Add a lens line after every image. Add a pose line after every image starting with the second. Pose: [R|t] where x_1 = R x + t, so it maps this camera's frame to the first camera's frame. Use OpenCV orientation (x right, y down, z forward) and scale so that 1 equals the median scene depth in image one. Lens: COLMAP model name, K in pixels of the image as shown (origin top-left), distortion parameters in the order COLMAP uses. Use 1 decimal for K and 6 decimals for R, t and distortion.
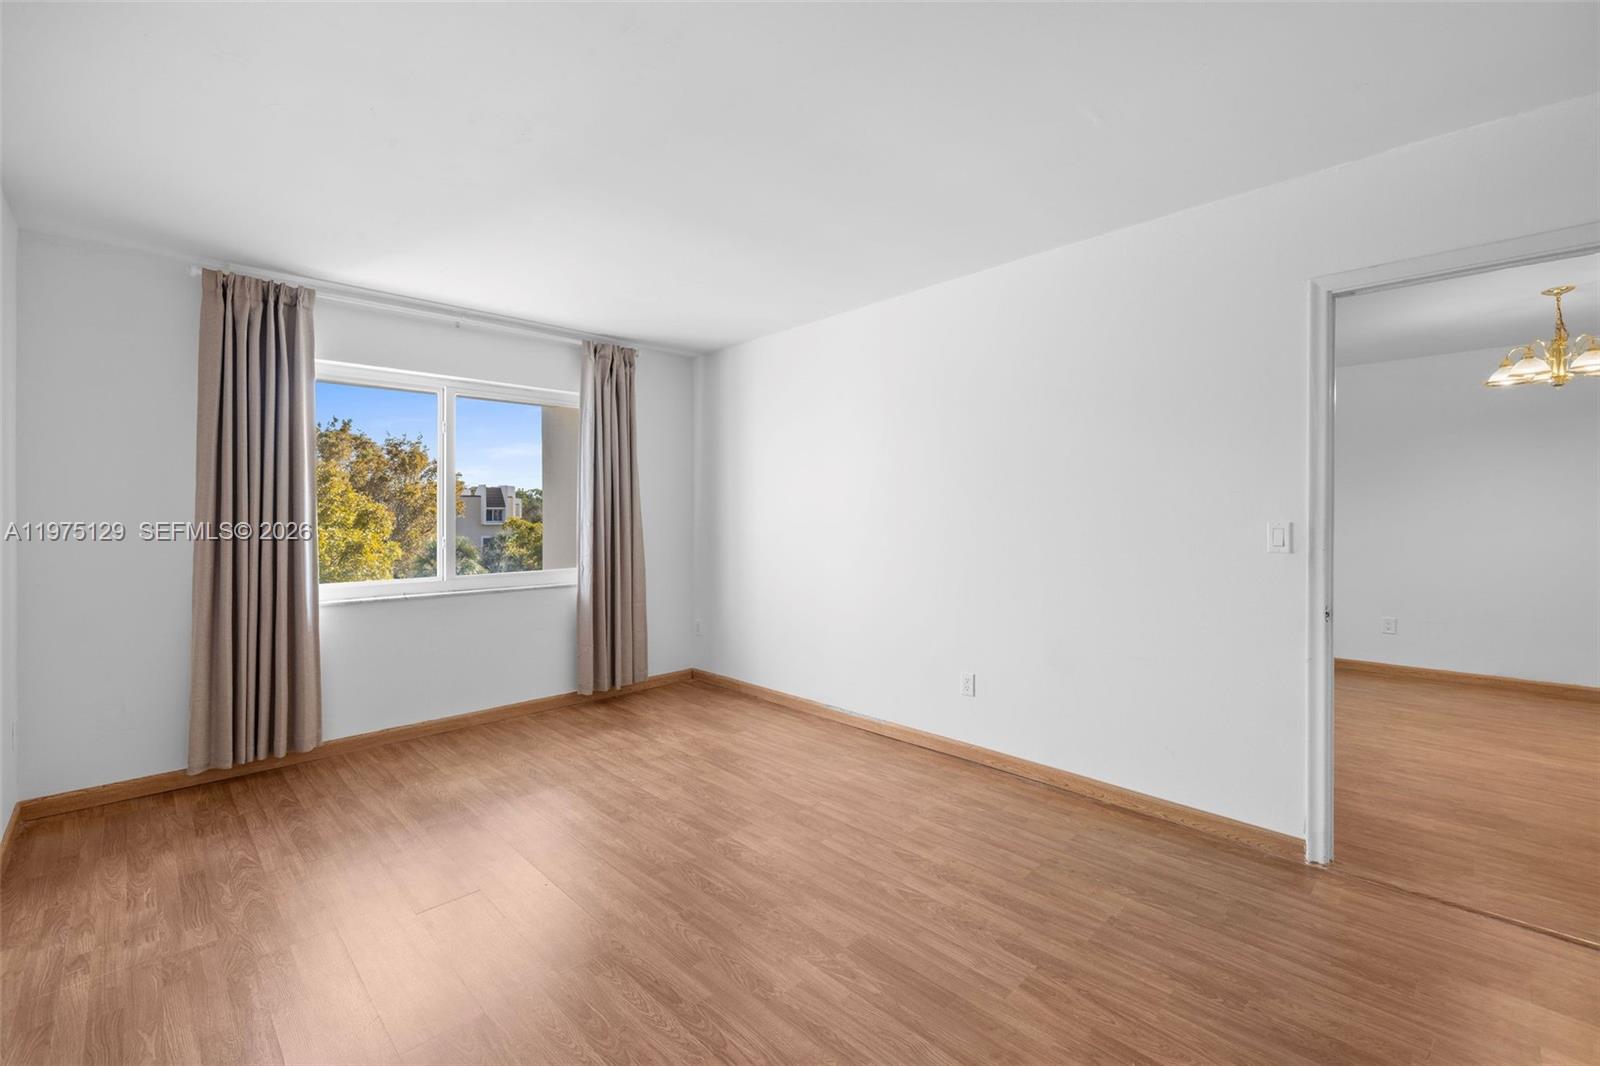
lens RADIAL K [[670.8, 0, 783.7], [0, 670.8, 511.1], [0, 0, 1]] dist [-0.002106, -0.000051]
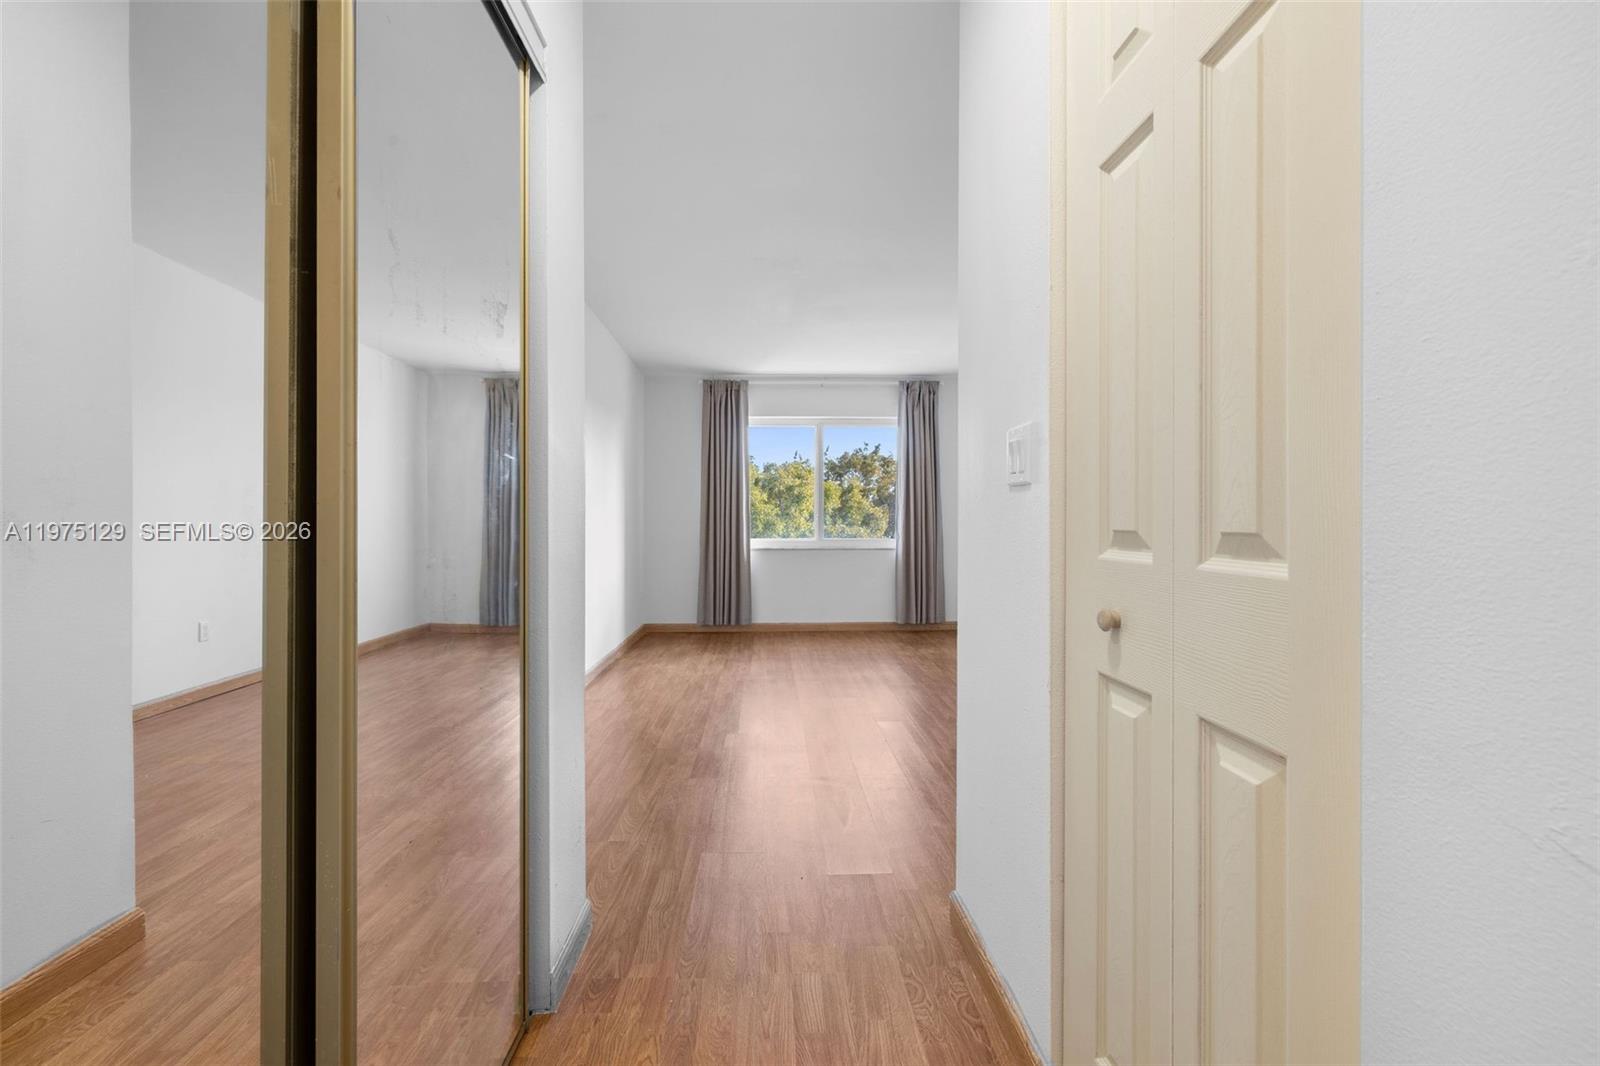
lens RADIAL K [[670.8, 0, 795.9], [0, 670.8, 522.8], [0, 0, 1]] dist [-0.002106, -0.000051]
pose [[0.740987, 0.001827, -0.671517, 0.626033], [0.000107, 0.999996, 0.002839, 0.059926], [0.671519, -0.002175, 0.740984, -0.285334]]
